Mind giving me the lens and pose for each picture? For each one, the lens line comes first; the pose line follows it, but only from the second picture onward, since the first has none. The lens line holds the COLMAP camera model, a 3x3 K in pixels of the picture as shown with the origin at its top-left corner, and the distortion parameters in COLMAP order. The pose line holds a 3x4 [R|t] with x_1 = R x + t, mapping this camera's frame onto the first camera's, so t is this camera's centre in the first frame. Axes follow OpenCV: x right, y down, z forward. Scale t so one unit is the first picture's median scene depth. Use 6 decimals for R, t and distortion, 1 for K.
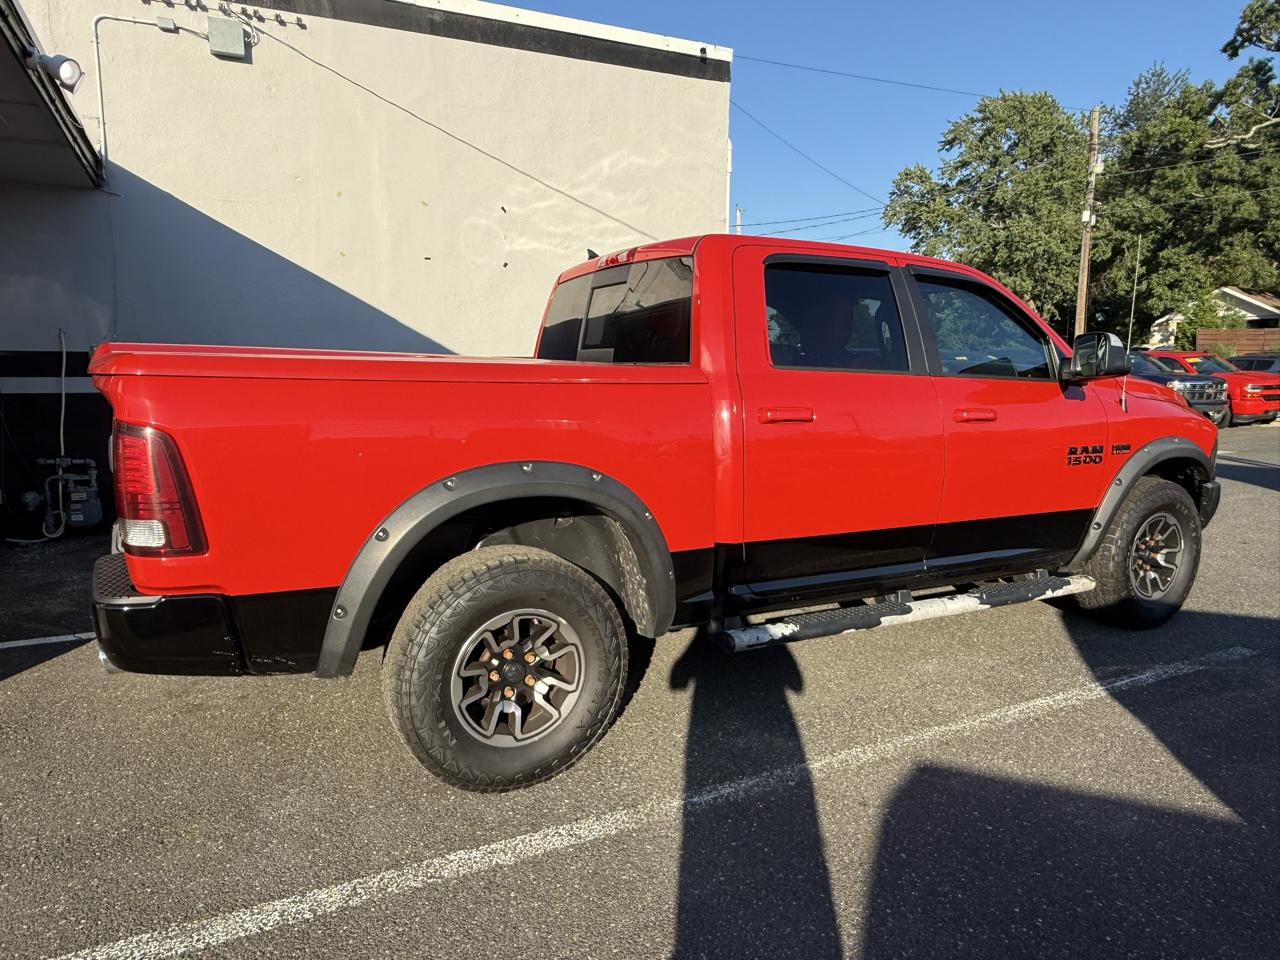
lens RADIAL K [[826.6, 0, 631.6], [0, 826.6, 483.9], [0, 0, 1]] dist [-0.010630, 0.010373]
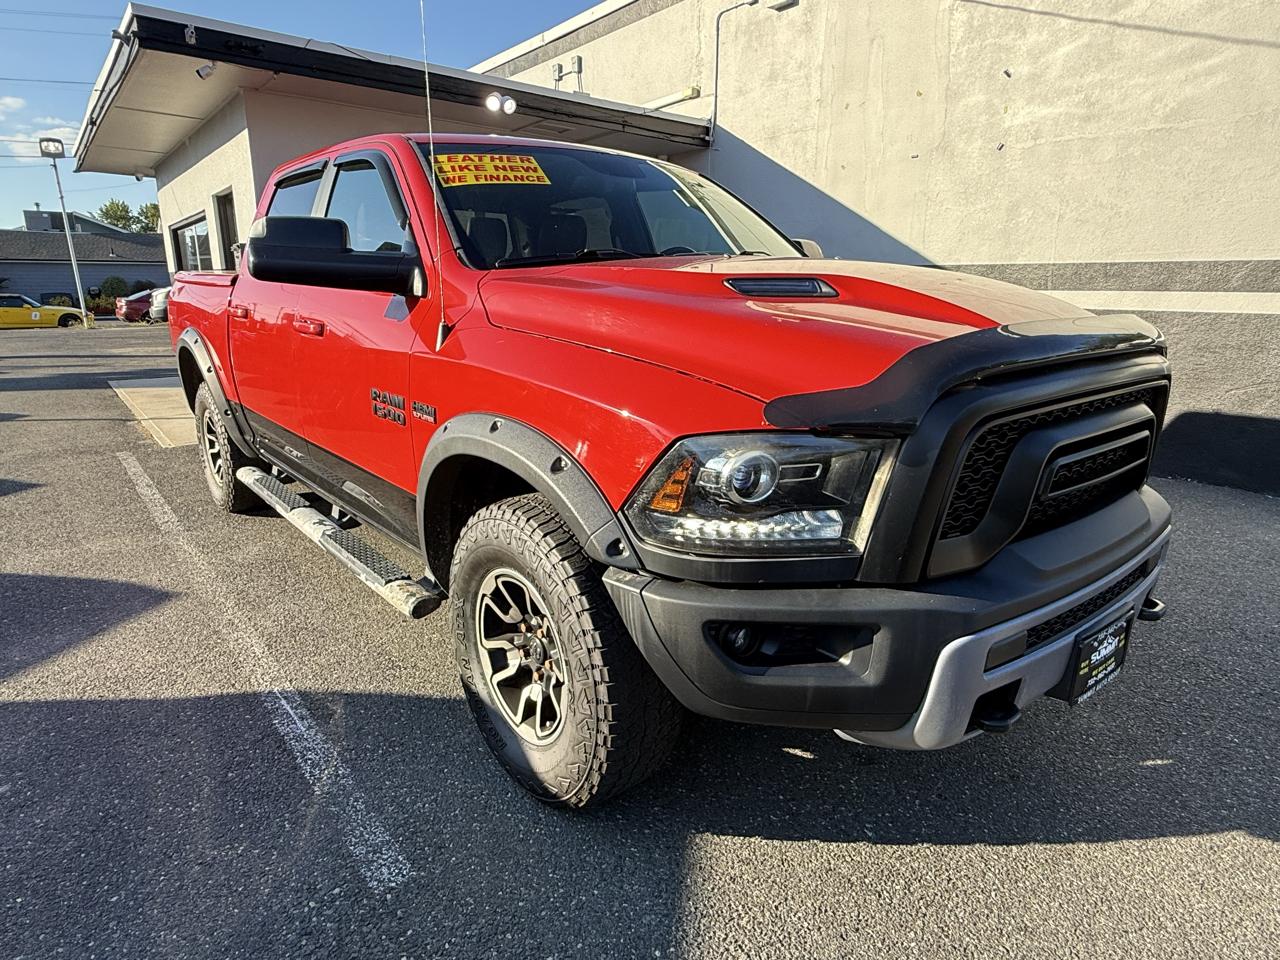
lens RADIAL K [[782.3, 0, 627.6], [0, 782.3, 485.6], [0, 0, 1]] dist [-0.000436, 0.002376]
pose [[0.185478, 0.244620, -0.951714, 0.579767], [-0.138315, 0.965376, 0.221176, -0.066731], [0.972865, 0.090613, 0.212890, 0.516924]]
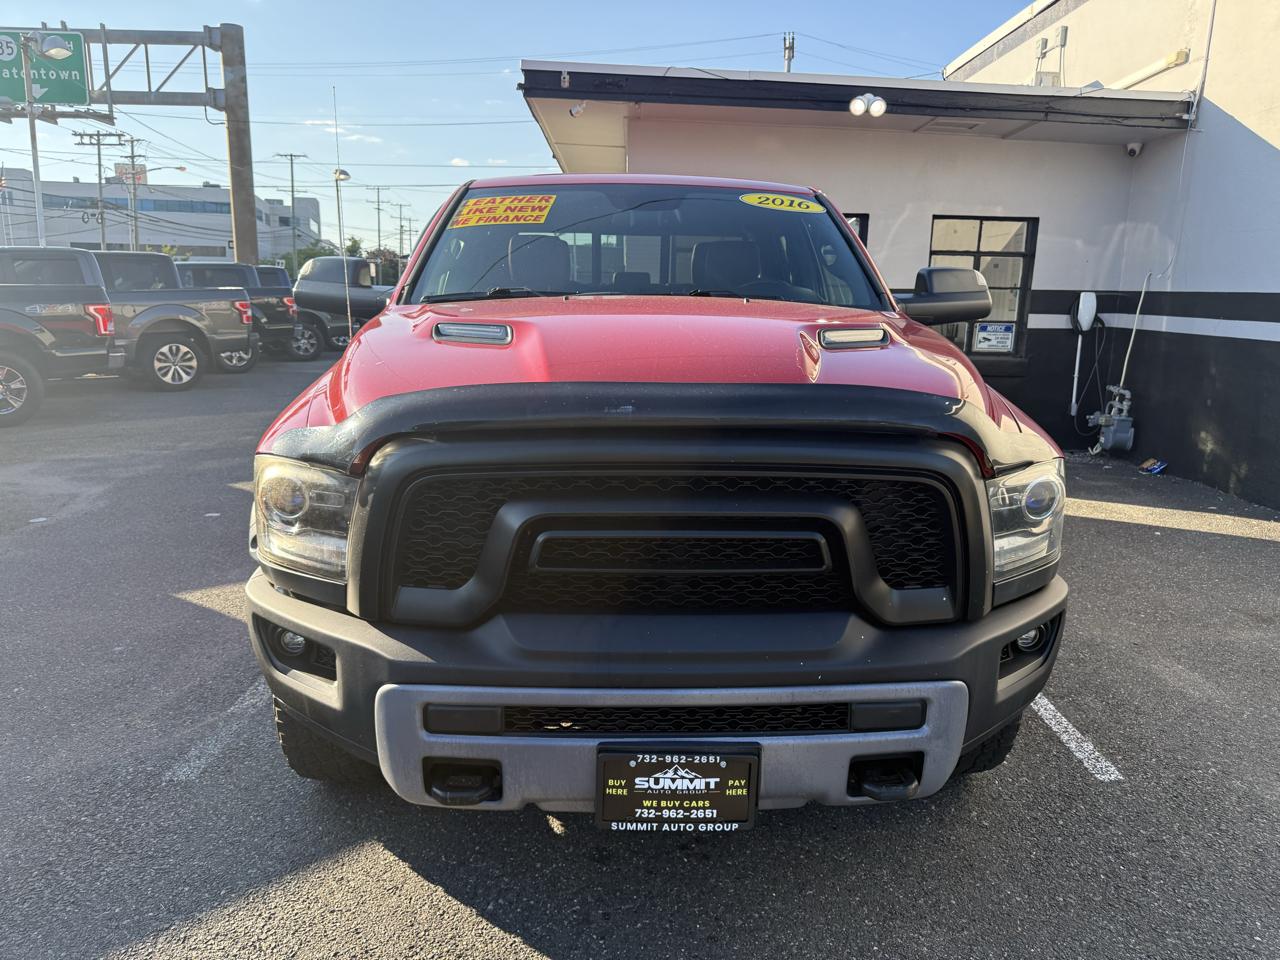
lens RADIAL K [[910.5, 0, 638.9], [0, 910.5, 482.4], [0, 0, 1]] dist [0.025773, -0.027809]
pose [[-0.436923, 0.177432, -0.881825, 0.584476], [-0.146930, 0.953107, 0.264574, -0.115232], [0.887417, 0.245165, -0.390365, 0.764354]]
